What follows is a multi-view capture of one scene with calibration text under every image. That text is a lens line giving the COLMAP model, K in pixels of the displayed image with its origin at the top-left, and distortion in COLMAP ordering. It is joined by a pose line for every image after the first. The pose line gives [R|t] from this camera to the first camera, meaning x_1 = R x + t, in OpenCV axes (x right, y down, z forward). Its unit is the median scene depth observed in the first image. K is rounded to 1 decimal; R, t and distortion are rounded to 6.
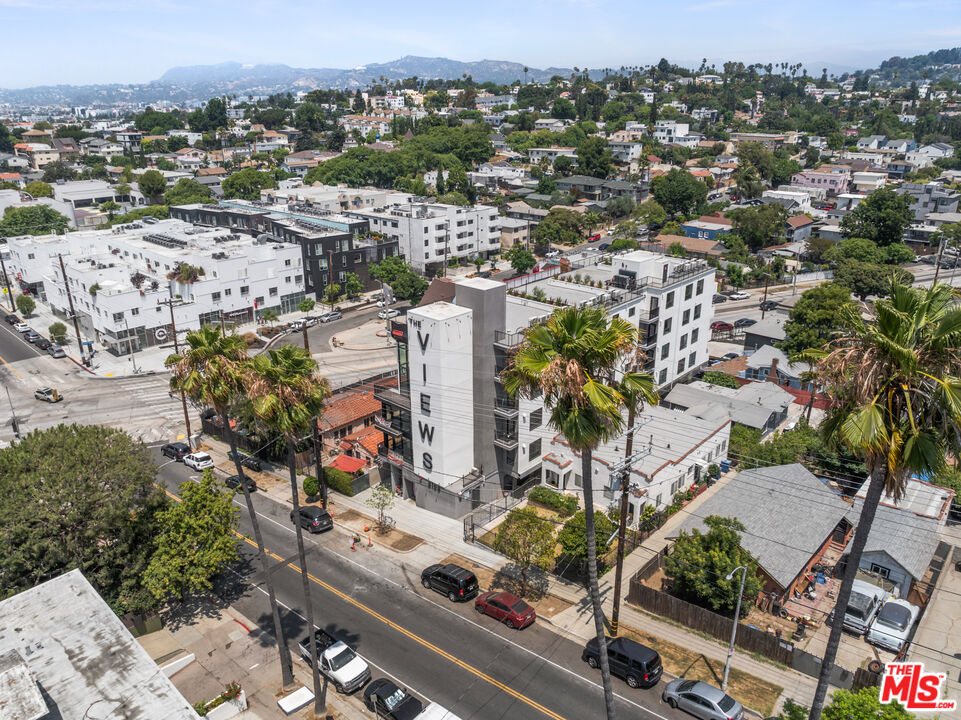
lens RADIAL K [[692.7, 0, 480.5], [0, 692.7, 360.0], [0, 0, 1]] dist [-0.037935, 0.001189]
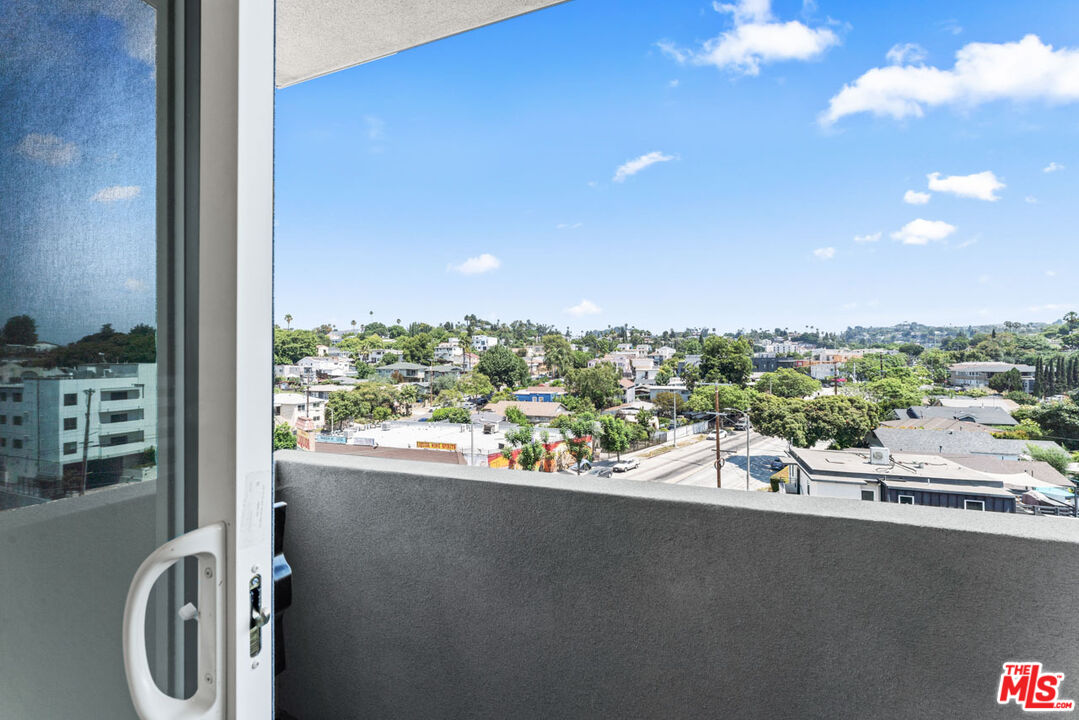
lens RADIAL K [[415.4, 0, 539.5], [0, 415.4, 360.0], [0, 0, 1]] dist [0.001592, 0.000182]
pose [[0.919938, 0.002402, 0.392057, 0.092219], [0.139925, 0.932116, -0.334038, -0.041717], [-0.366245, 0.362153, 0.857152, 0.416371]]
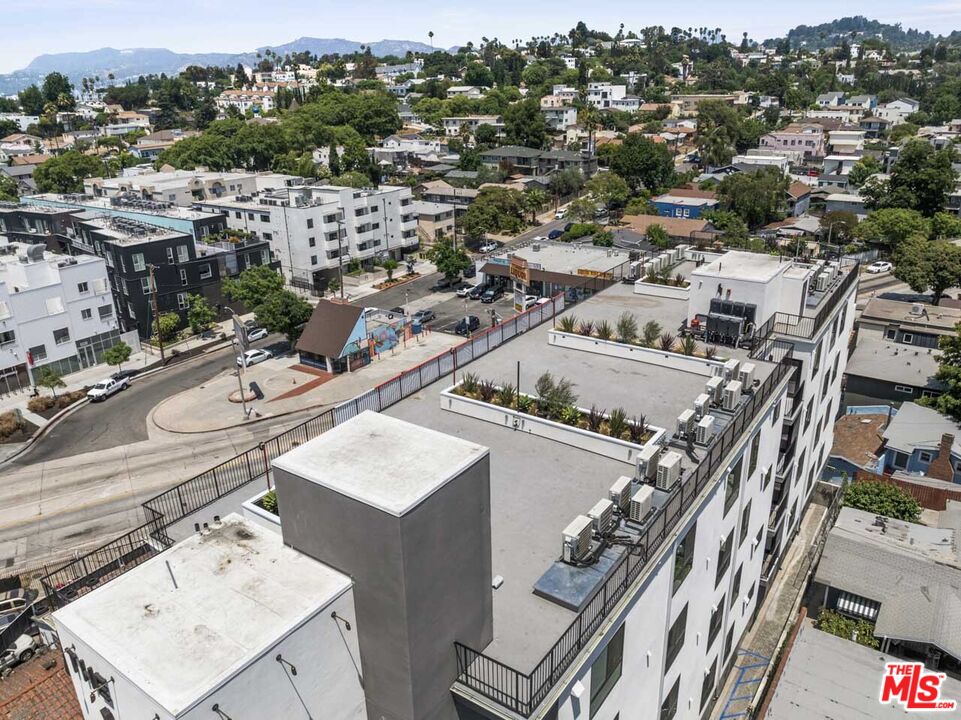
lens RADIAL K [[692.7, 0, 480.5], [0, 692.7, 360.0], [0, 0, 1]] dist [-0.037935, 0.001189]
pose [[0.991367, -0.067872, 0.112185, 0.002782], [0.065819, 0.997591, 0.021907, -0.039750], [-0.113402, -0.014334, 0.993446, 0.208734]]
